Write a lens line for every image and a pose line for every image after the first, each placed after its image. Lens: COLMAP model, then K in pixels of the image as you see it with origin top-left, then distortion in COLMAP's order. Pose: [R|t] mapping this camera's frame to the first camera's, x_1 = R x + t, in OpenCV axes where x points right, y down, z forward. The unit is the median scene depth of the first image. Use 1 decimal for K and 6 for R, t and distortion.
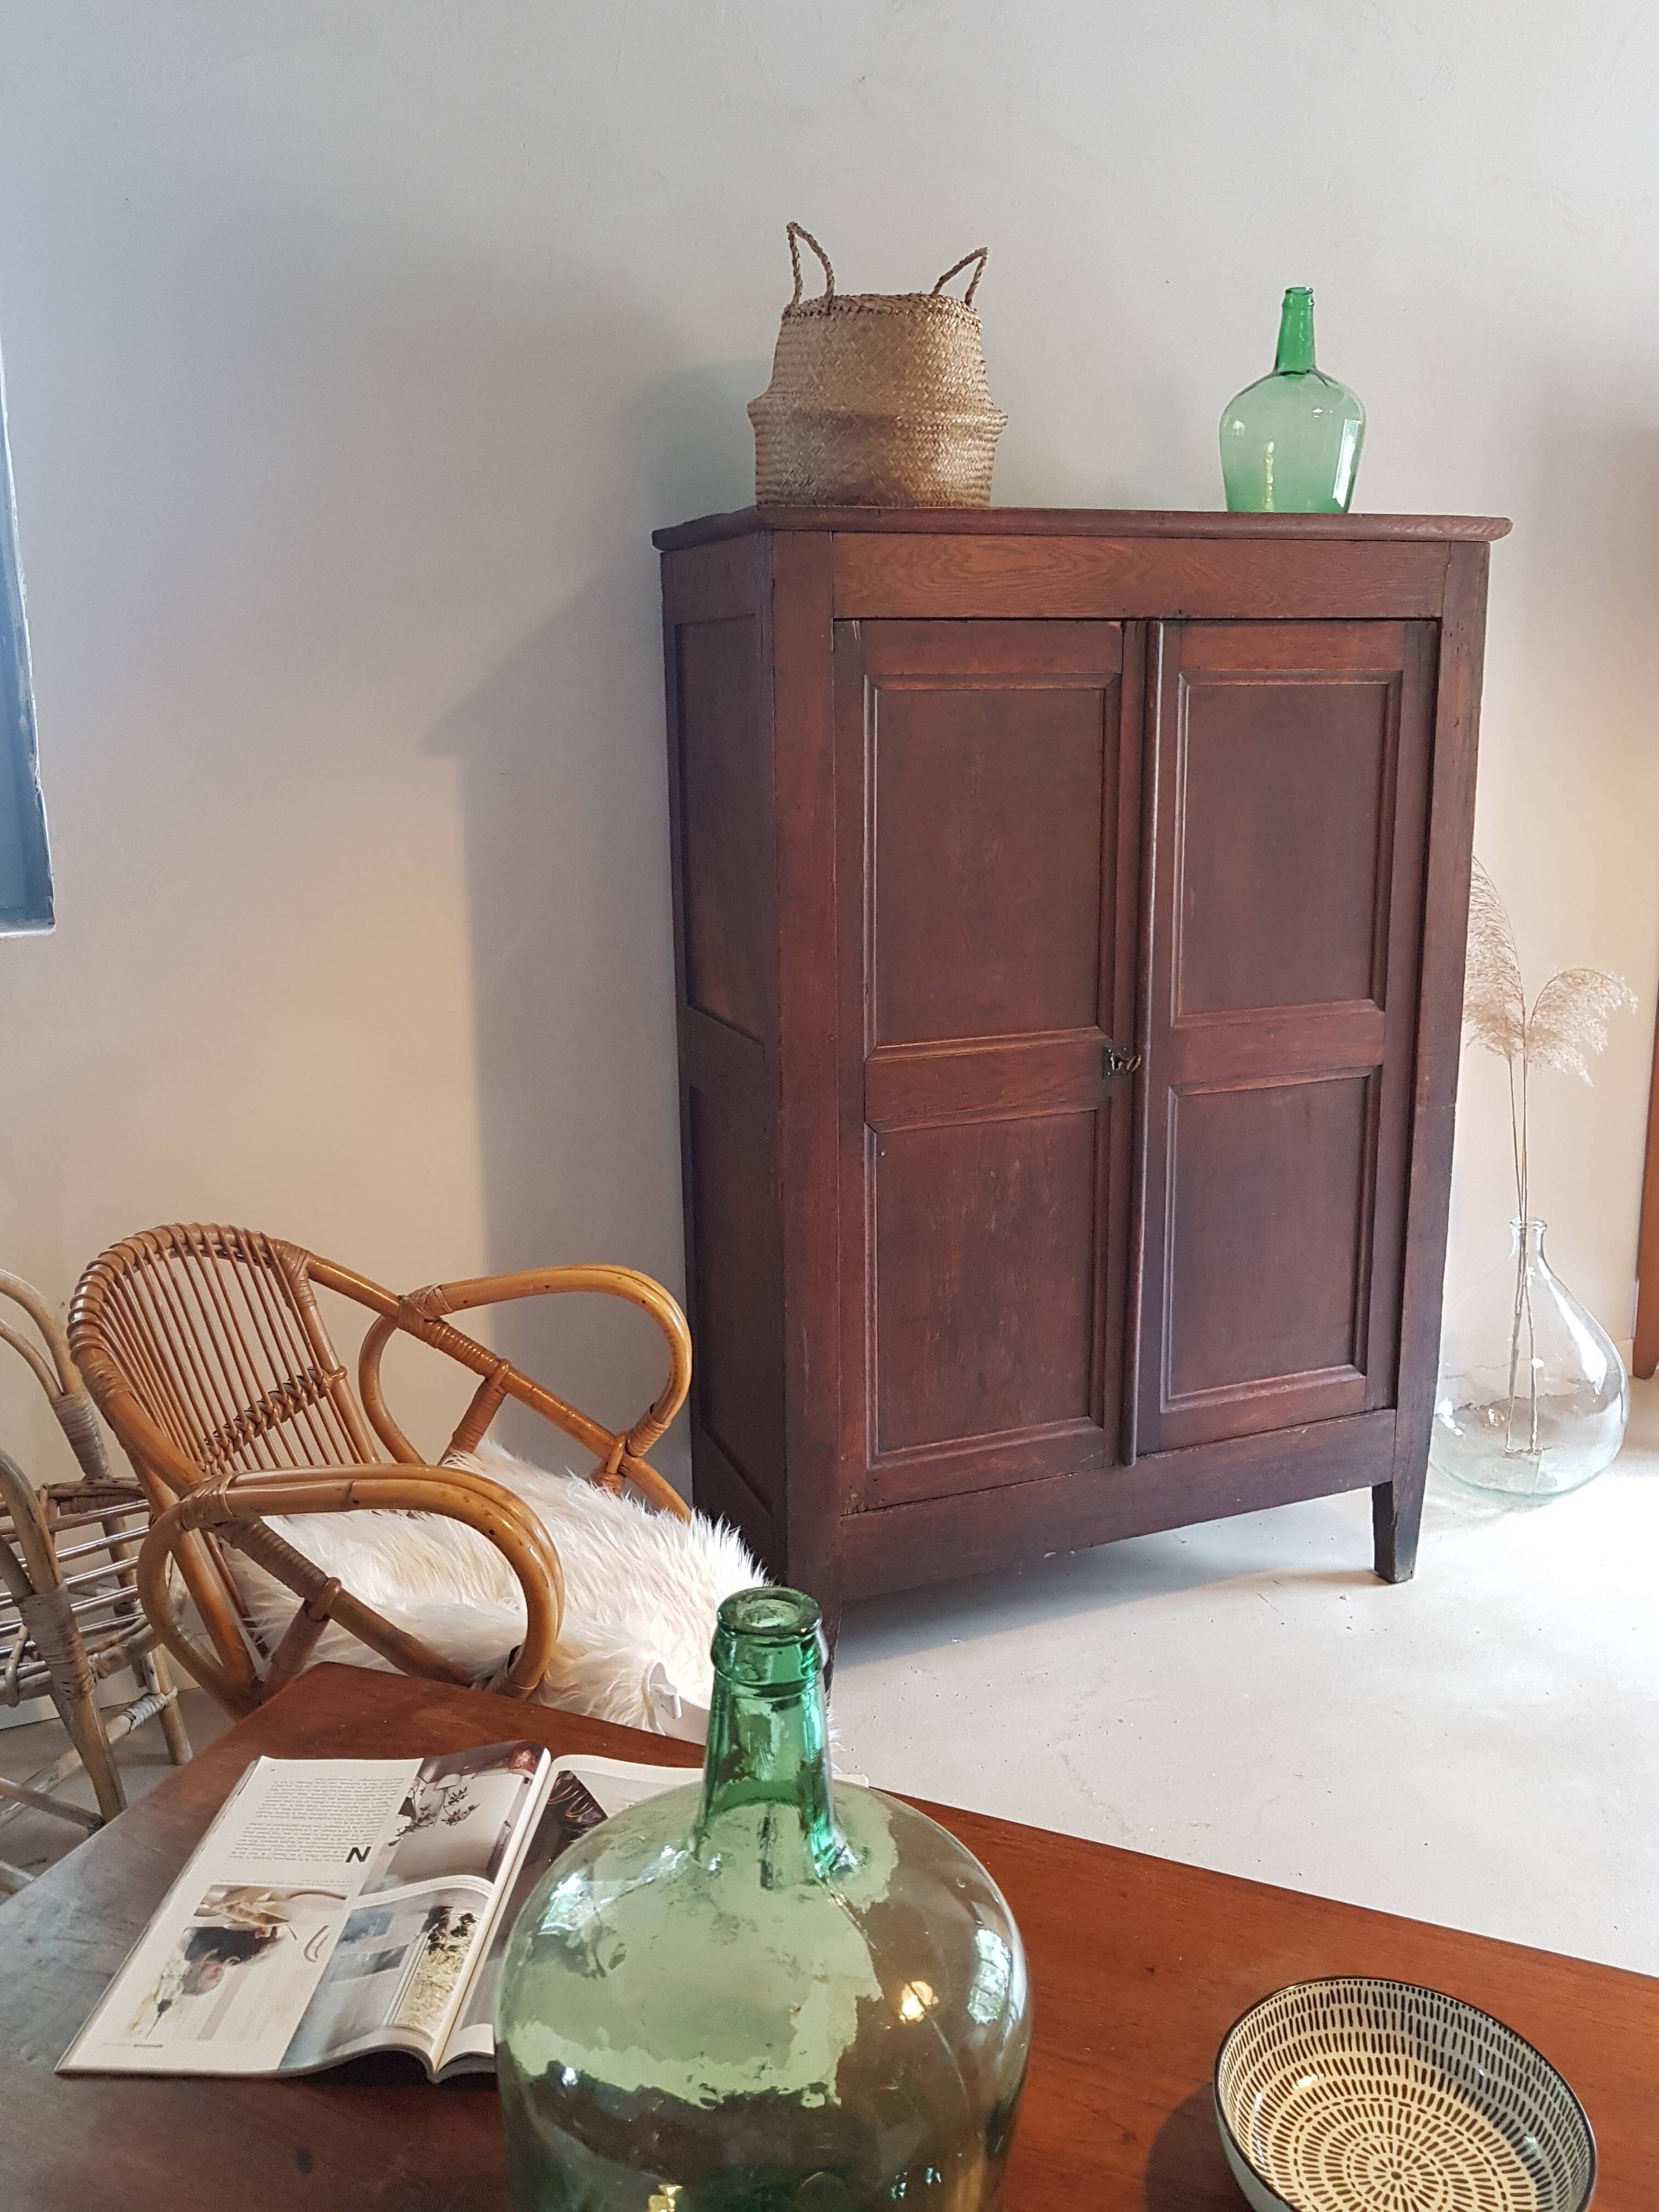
lens RADIAL K [[1748.3, 0, 843.2], [0, 1748.3, 1083.4], [0, 0, 1]] dist [-0.004155, -0.023765]
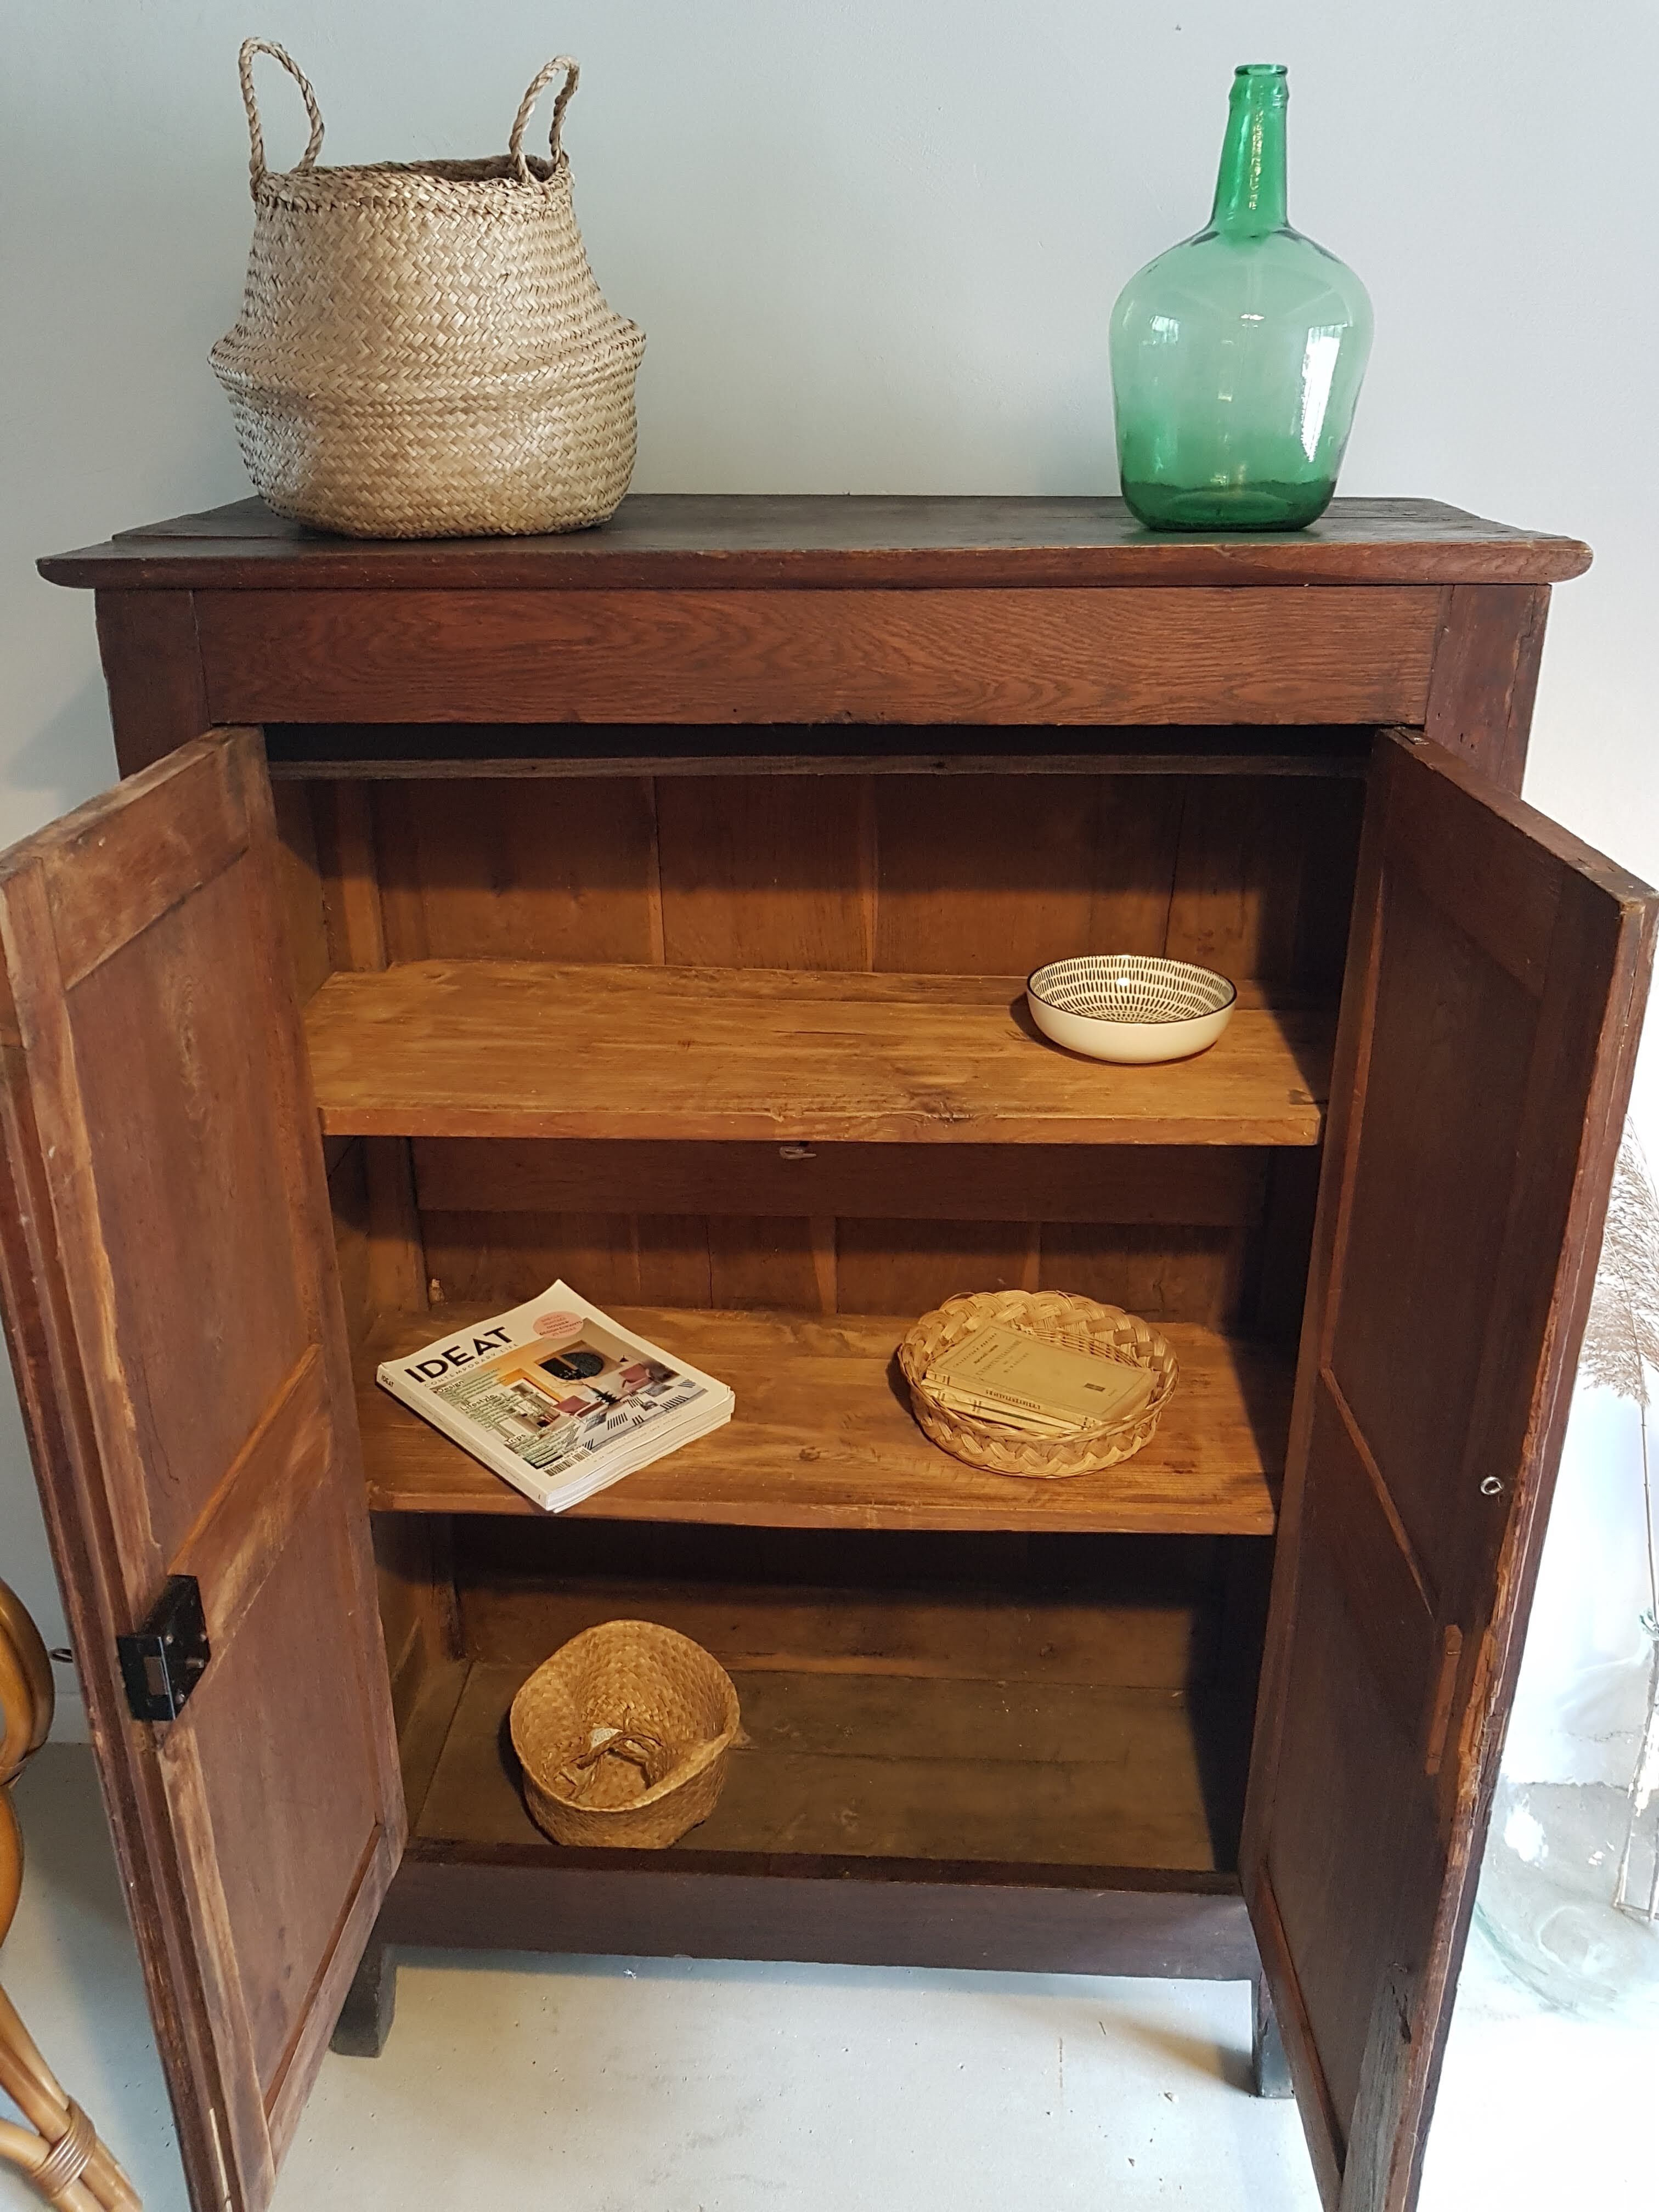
lens RADIAL K [[1748.3, 0, 843.0], [0, 1748.3, 1075.2], [0, 0, 1]] dist [-0.004155, -0.023765]
pose [[0.905627, 0.175764, -0.385936, 0.411807], [-0.101946, 0.973610, 0.204182, -0.256861], [0.411639, -0.145568, 0.899646, 0.436449]]
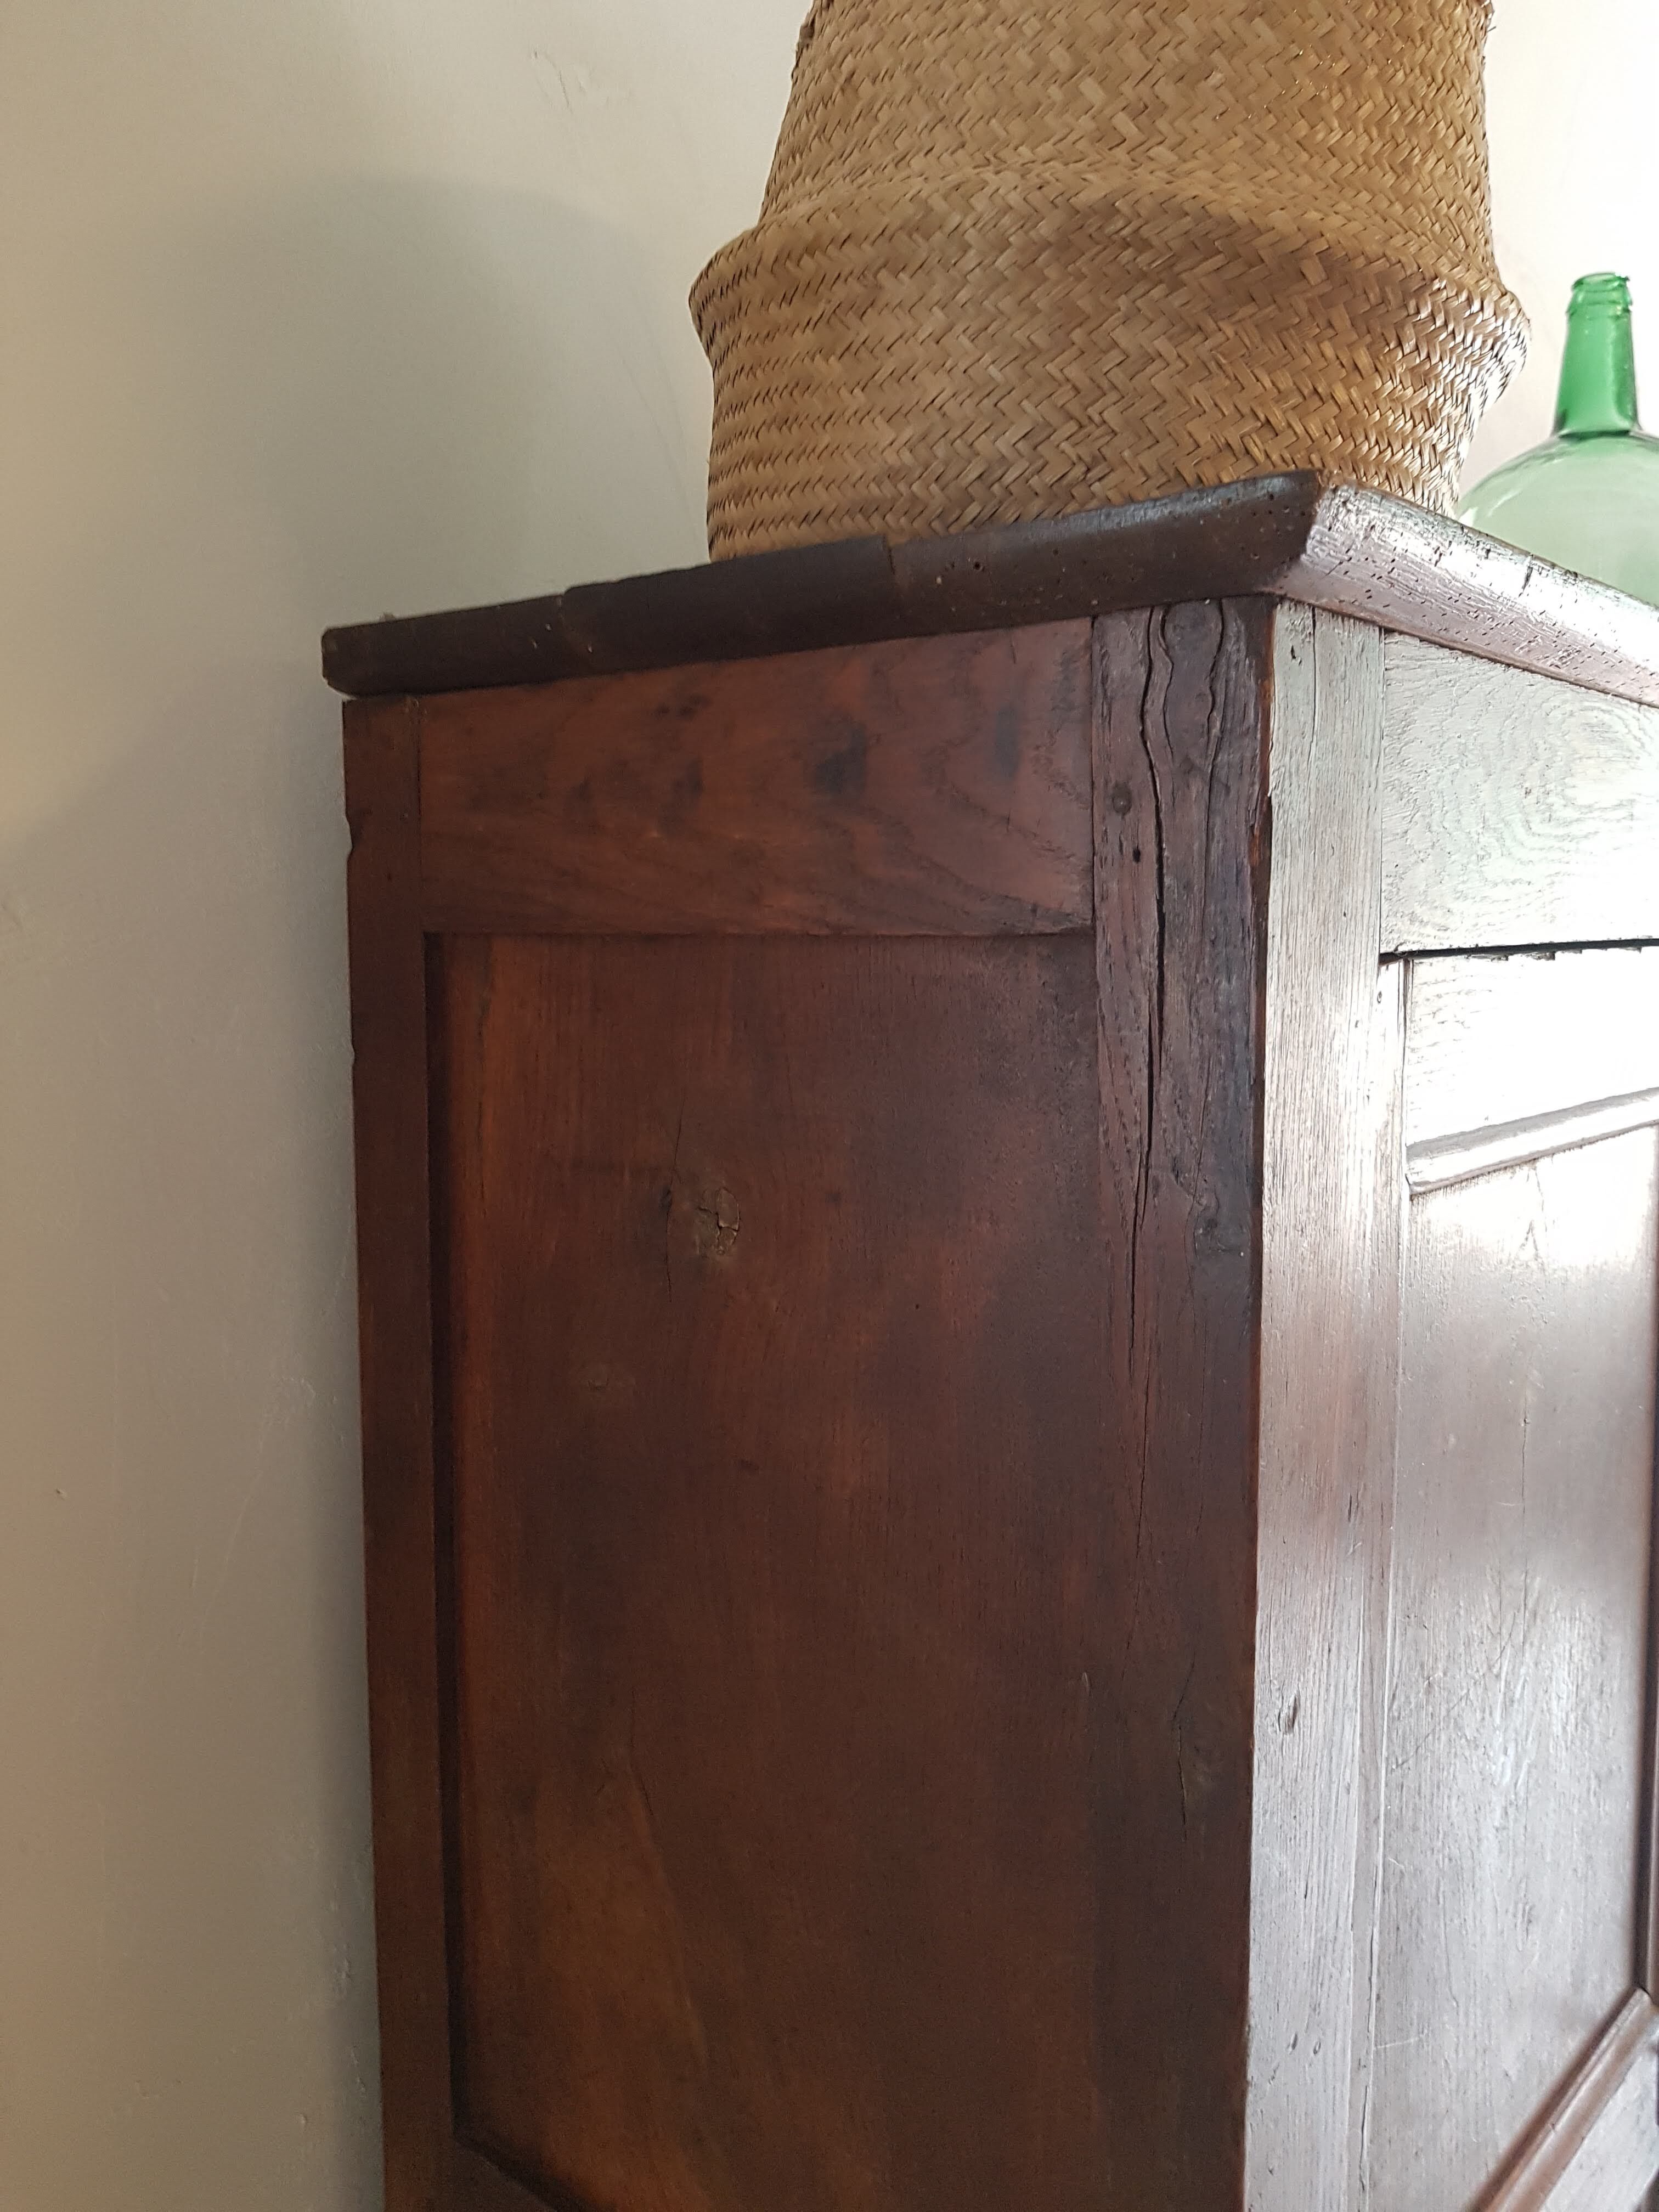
lens RADIAL K [[1748.3, 0, 832.6], [0, 1748.3, 1081.1], [0, 0, 1]] dist [-0.004155, -0.023765]
pose [[0.886424, -0.030126, 0.461892, -0.173243], [0.093191, 0.989062, -0.114334, -0.196123], [-0.453396, 0.144392, 0.879536, 0.705462]]
